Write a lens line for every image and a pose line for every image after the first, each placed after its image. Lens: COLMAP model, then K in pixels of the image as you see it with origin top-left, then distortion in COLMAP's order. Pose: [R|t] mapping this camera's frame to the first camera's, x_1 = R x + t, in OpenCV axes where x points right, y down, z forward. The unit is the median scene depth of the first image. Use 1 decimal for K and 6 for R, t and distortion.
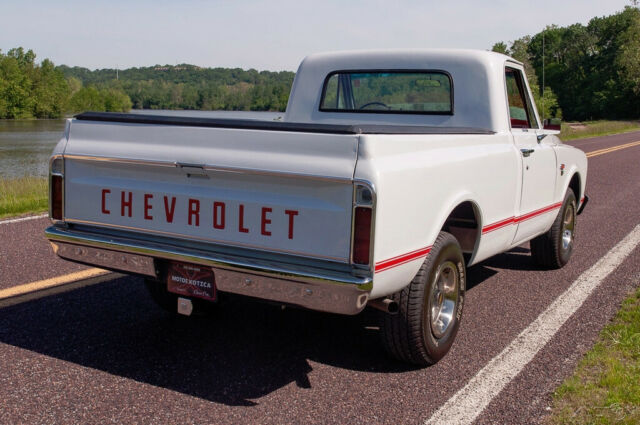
lens RADIAL K [[736.3, 0, 320.0], [0, 736.3, 212.5], [0, 0, 1]] dist [0.028041, 0.015101]
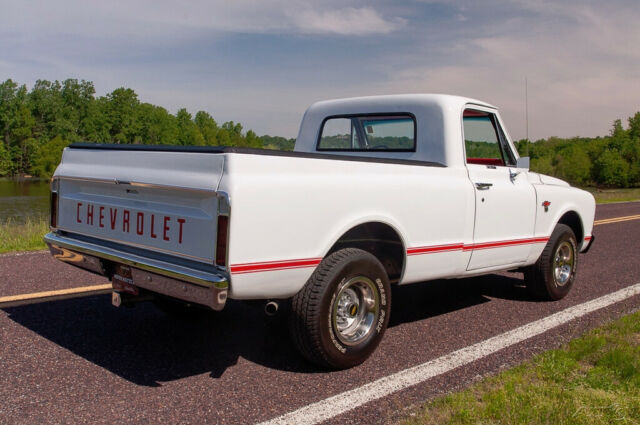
lens RADIAL K [[619.1, 0, 320.0], [0, 619.1, 212.5], [0, 0, 1]] dist [-0.001718, -0.001376]
pose [[0.970544, 0.023996, -0.239727, 0.371903], [-0.041038, 0.996952, -0.066350, 0.039029], [0.237405, 0.074234, 0.968570, 0.087944]]
